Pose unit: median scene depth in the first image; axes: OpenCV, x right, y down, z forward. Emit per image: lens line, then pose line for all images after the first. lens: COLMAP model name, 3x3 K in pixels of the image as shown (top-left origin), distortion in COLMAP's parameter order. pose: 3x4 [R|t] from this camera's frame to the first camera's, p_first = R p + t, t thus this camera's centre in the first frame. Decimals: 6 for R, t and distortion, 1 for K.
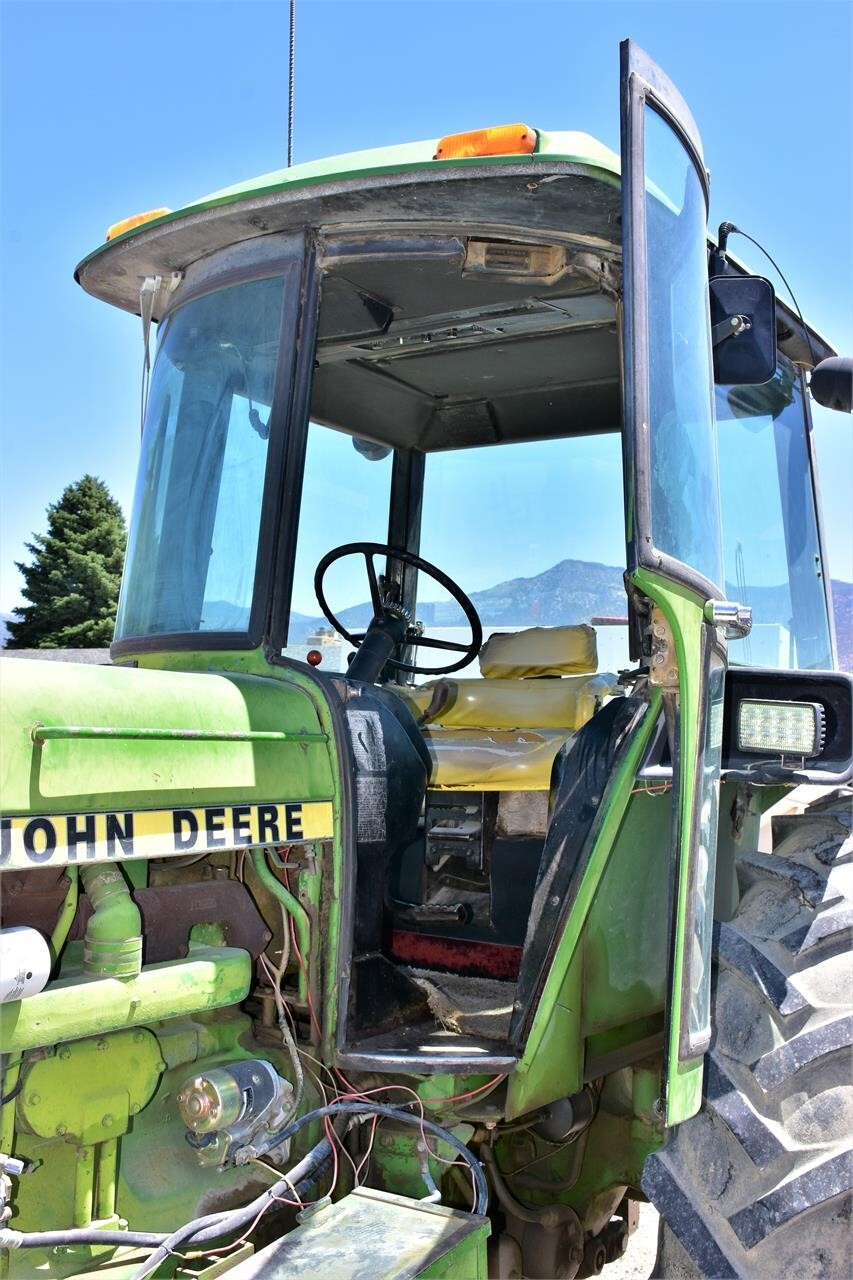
lens RADIAL K [[1360.4, 0, 426.5], [0, 1360.4, 640.0], [0, 0, 1]] dist [-0.000541, 0.006423]
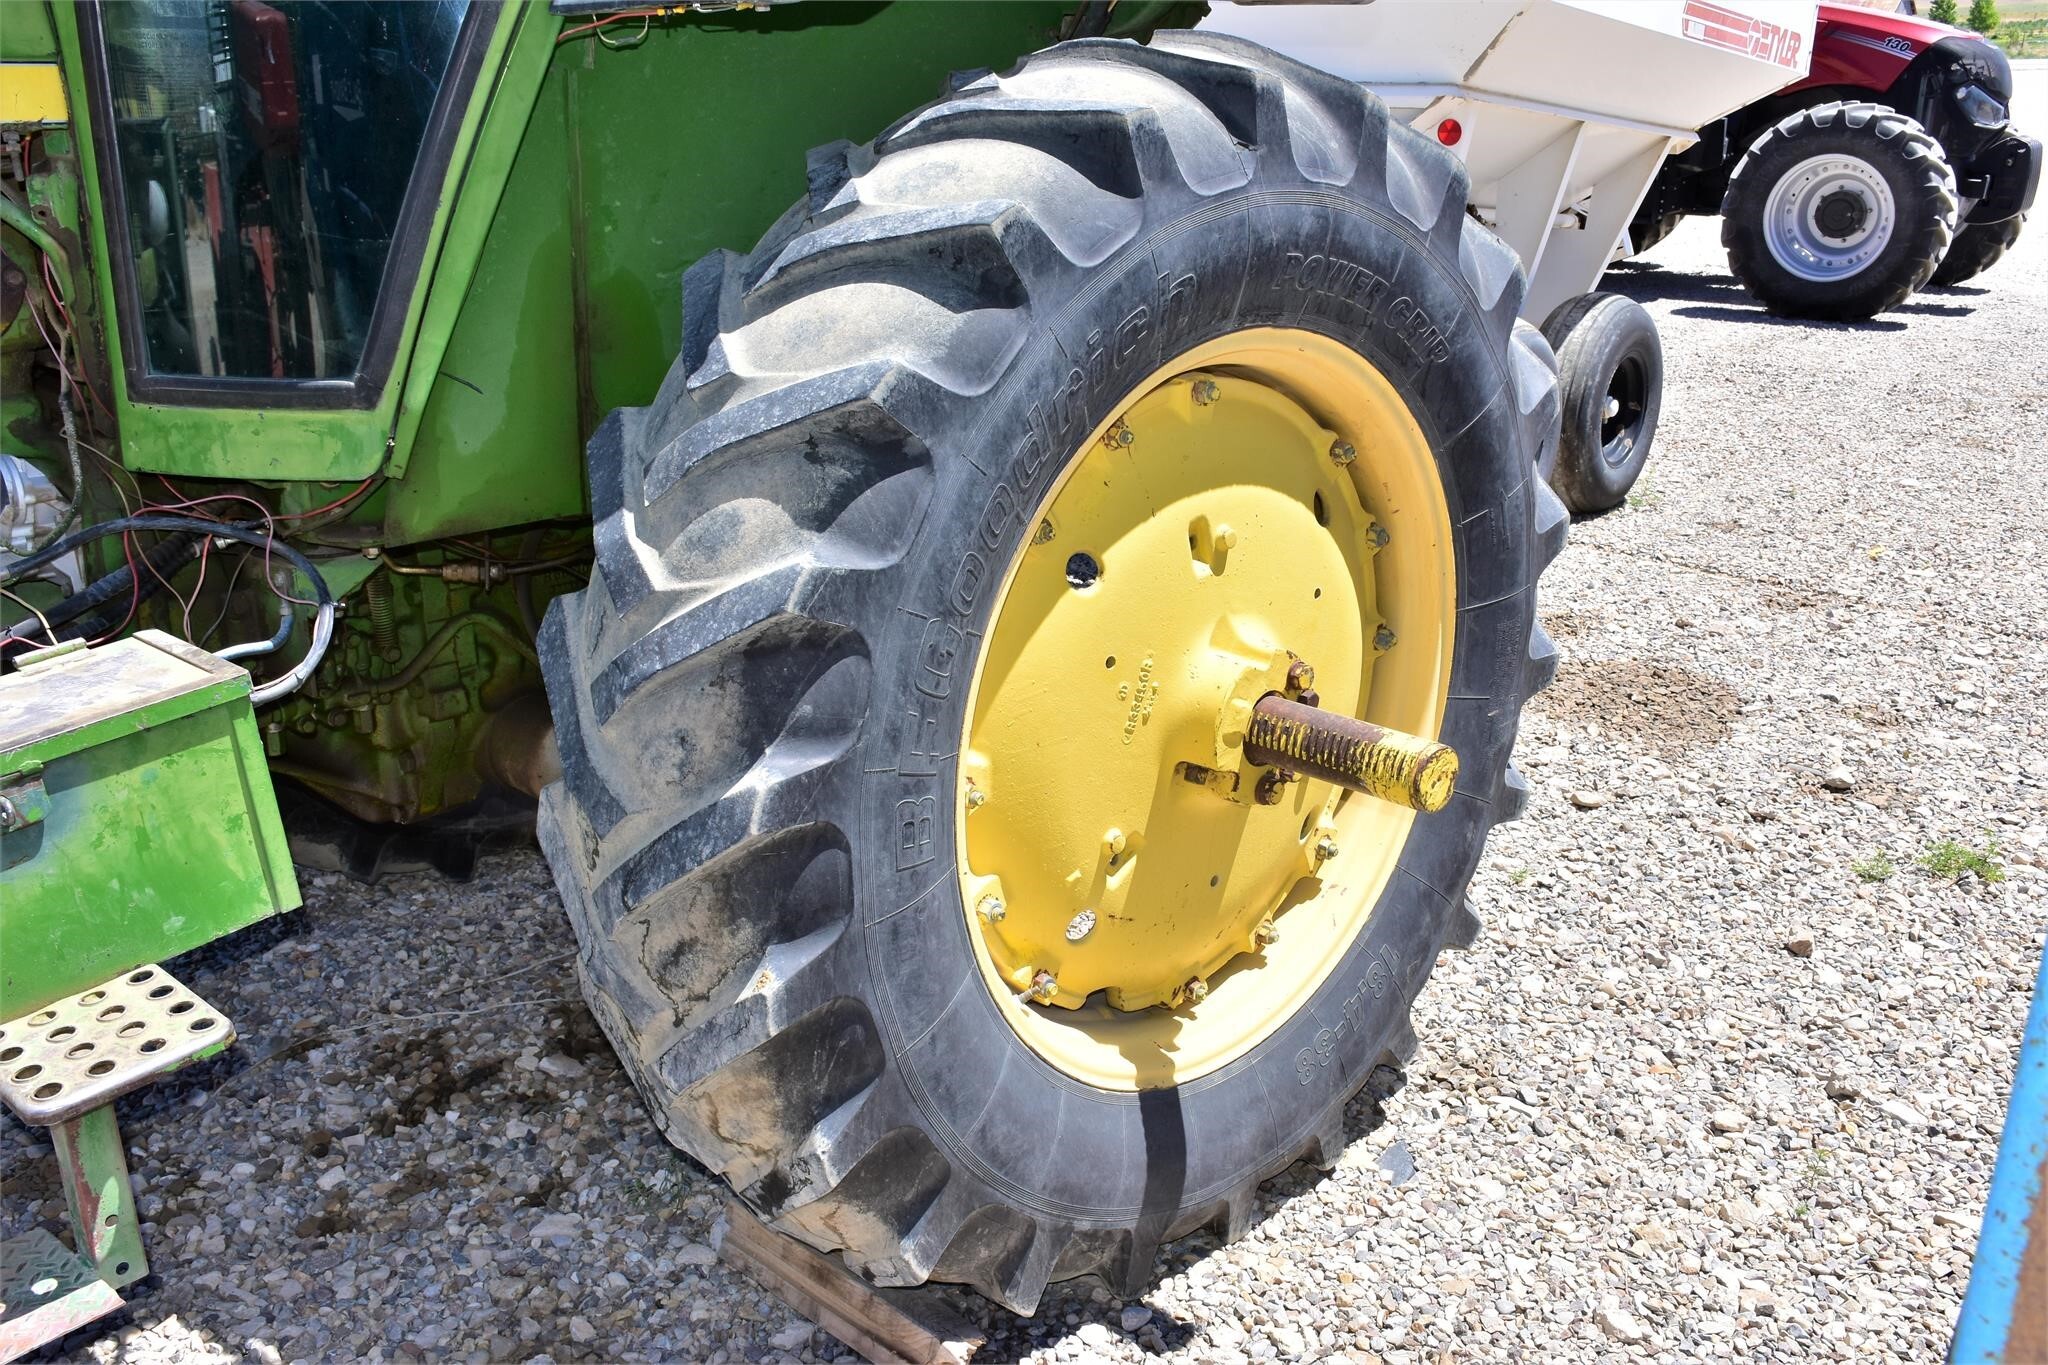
lens RADIAL K [[1873.9, 0, 1013.3], [0, 1873.9, 679.6], [0, 0, 1]] dist [-0.000906, -0.006667]
pose [[0.979137, 0.031272, -0.200781, 0.566217], [0.045994, 0.928336, 0.368886, 0.085059], [0.197928, -0.370425, 0.907530, 0.188908]]
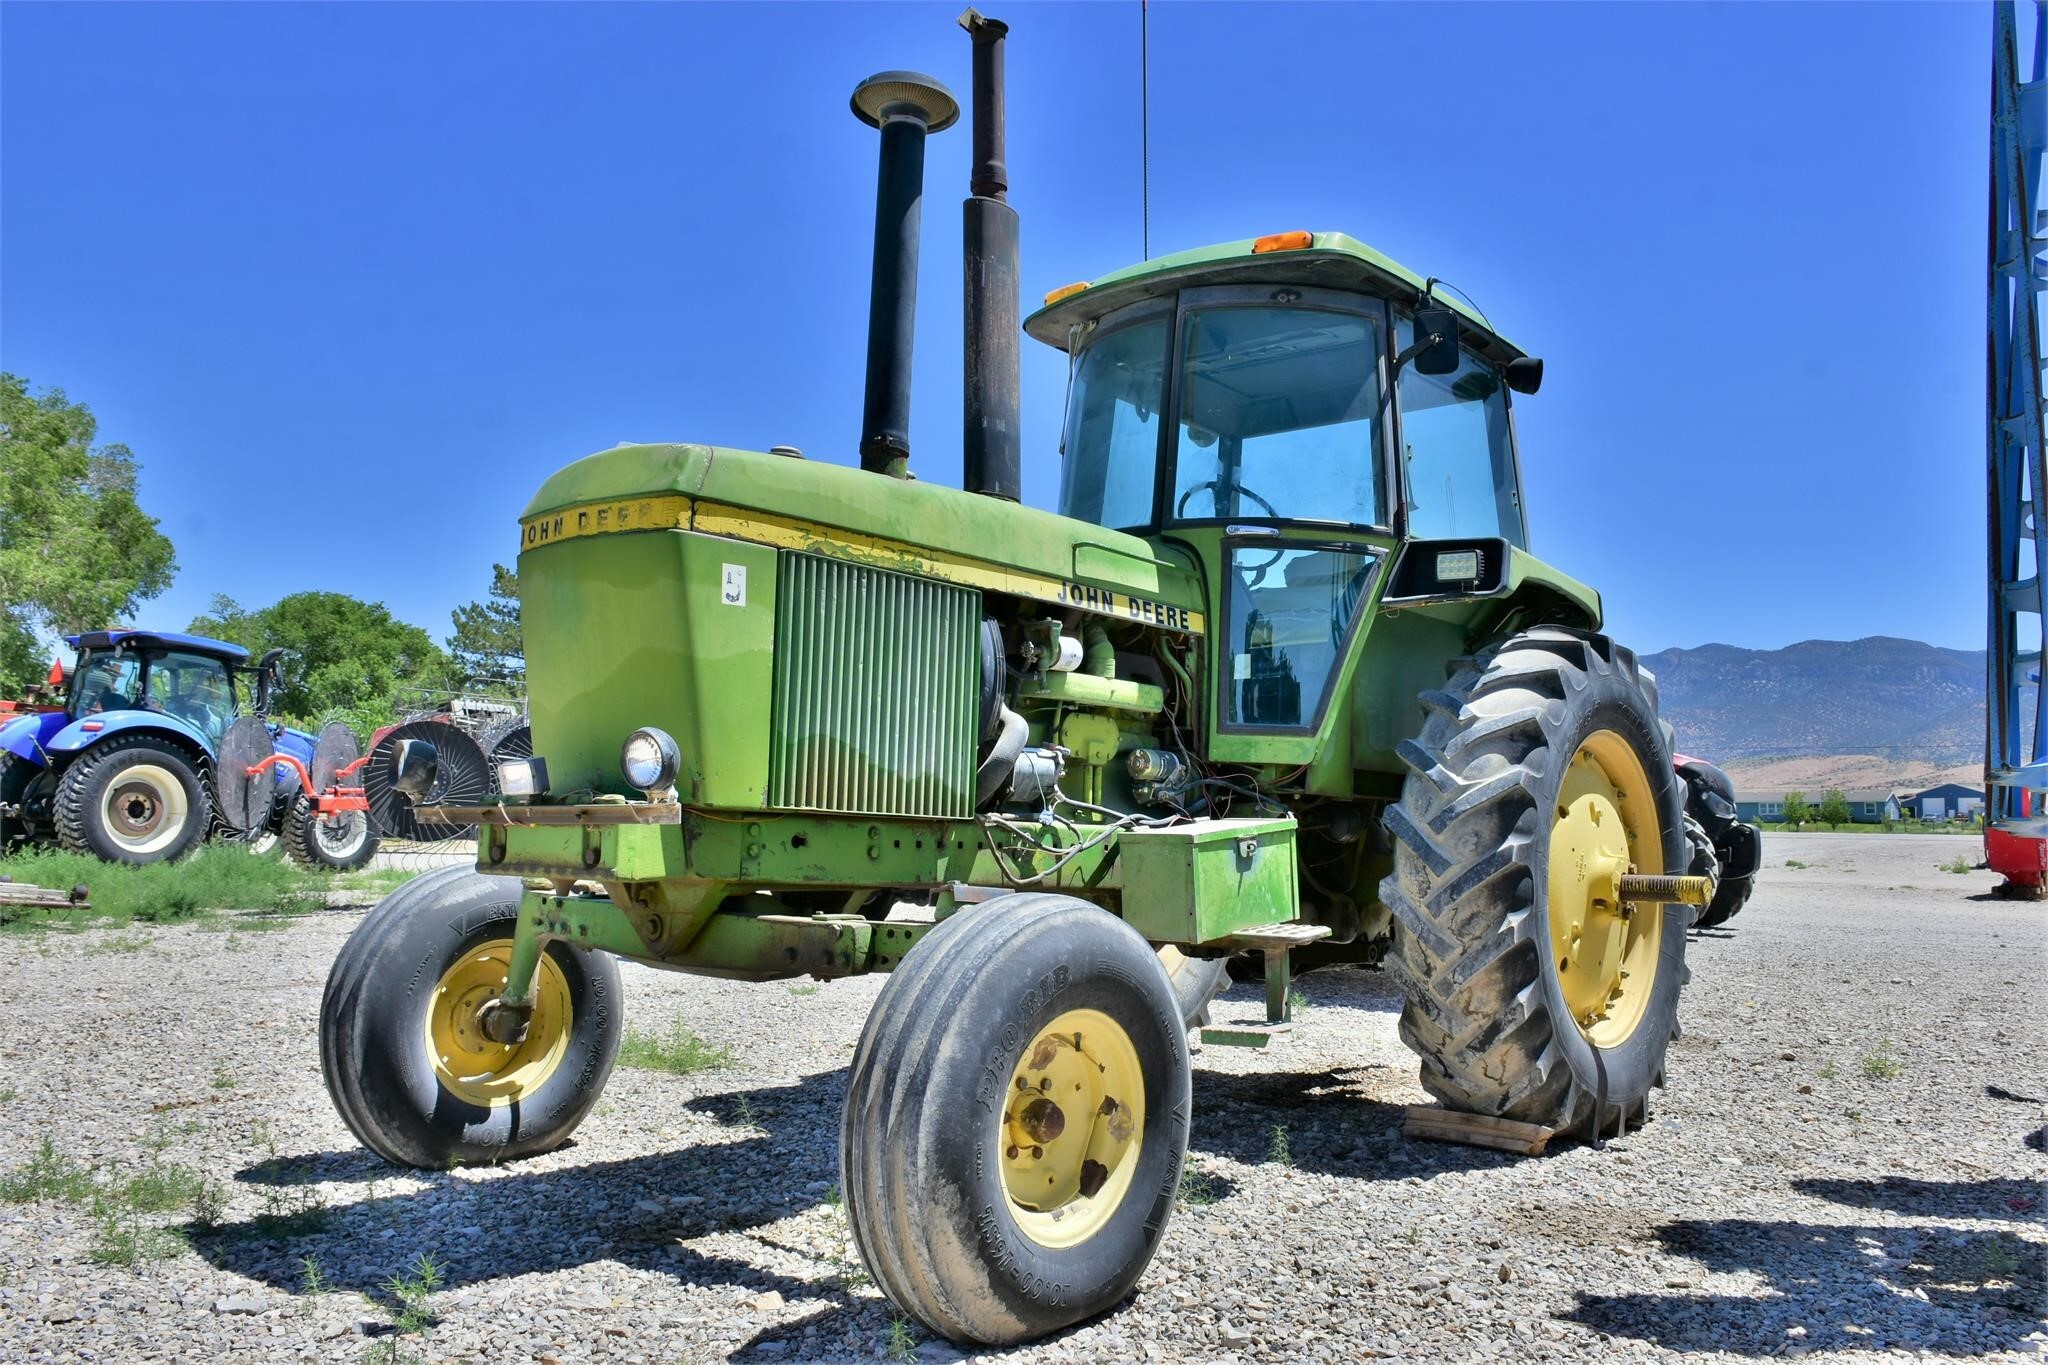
lens RADIAL K [[1581.0, 0, 1035.1], [0, 1581.0, 686.0], [0, 0, 1]] dist [-0.024604, 0.001706]
pose [[0.993216, -0.017830, -0.114908, -0.052414], [0.015202, 0.999603, -0.023708, 0.262054], [0.115285, 0.021800, 0.993093, -1.091273]]
